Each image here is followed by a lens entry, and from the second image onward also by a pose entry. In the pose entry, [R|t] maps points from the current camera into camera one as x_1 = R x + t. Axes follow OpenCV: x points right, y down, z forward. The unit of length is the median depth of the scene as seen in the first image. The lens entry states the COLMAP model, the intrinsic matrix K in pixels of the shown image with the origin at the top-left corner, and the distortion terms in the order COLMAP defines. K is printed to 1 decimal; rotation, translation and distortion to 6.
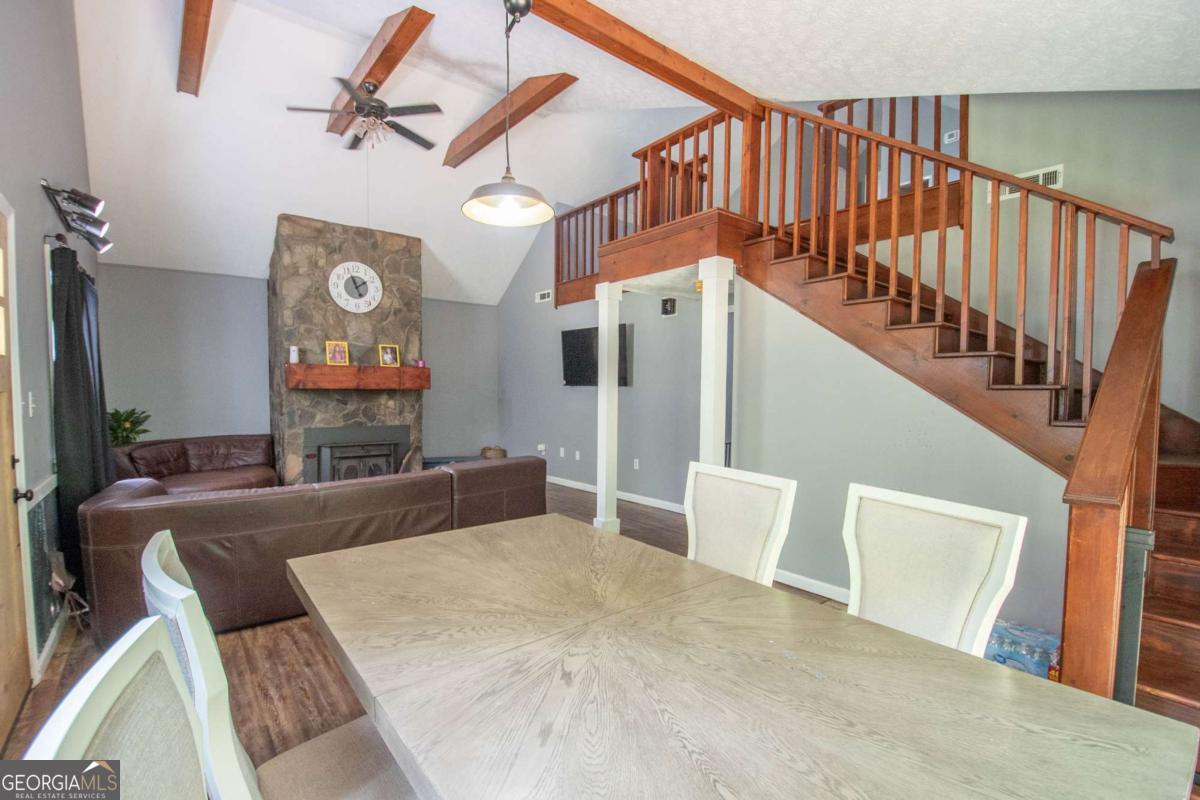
lens RADIAL K [[543.8, 0, 601.5], [0, 543.8, 417.7], [0, 0, 1]] dist [0.011037, -0.023427]
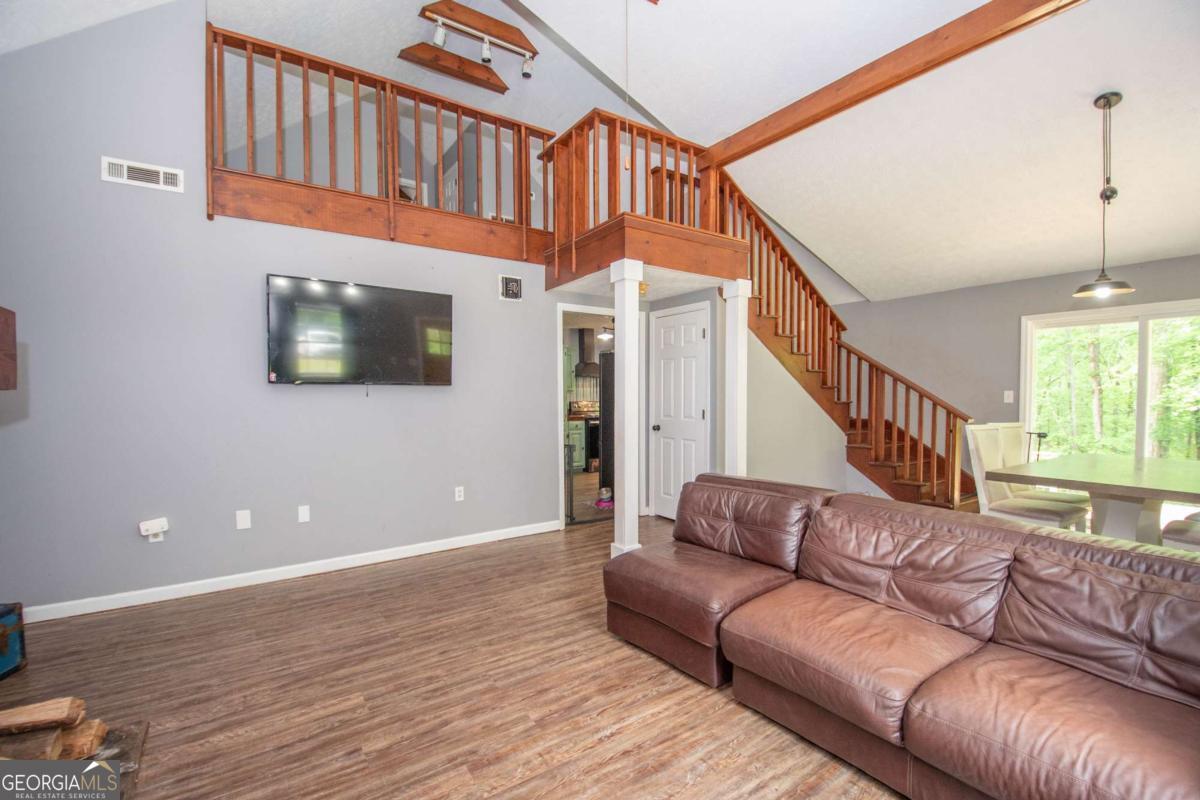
lens RADIAL K [[523.1, 0, 609.8], [0, 523.1, 415.4], [0, 0, 1]] dist [0.014005, -0.019951]
pose [[0.068789, -0.047209, 0.996514, -0.589890], [0.058224, 0.997367, 0.043230, -0.035280], [-0.995931, 0.055047, 0.071357, 0.725668]]
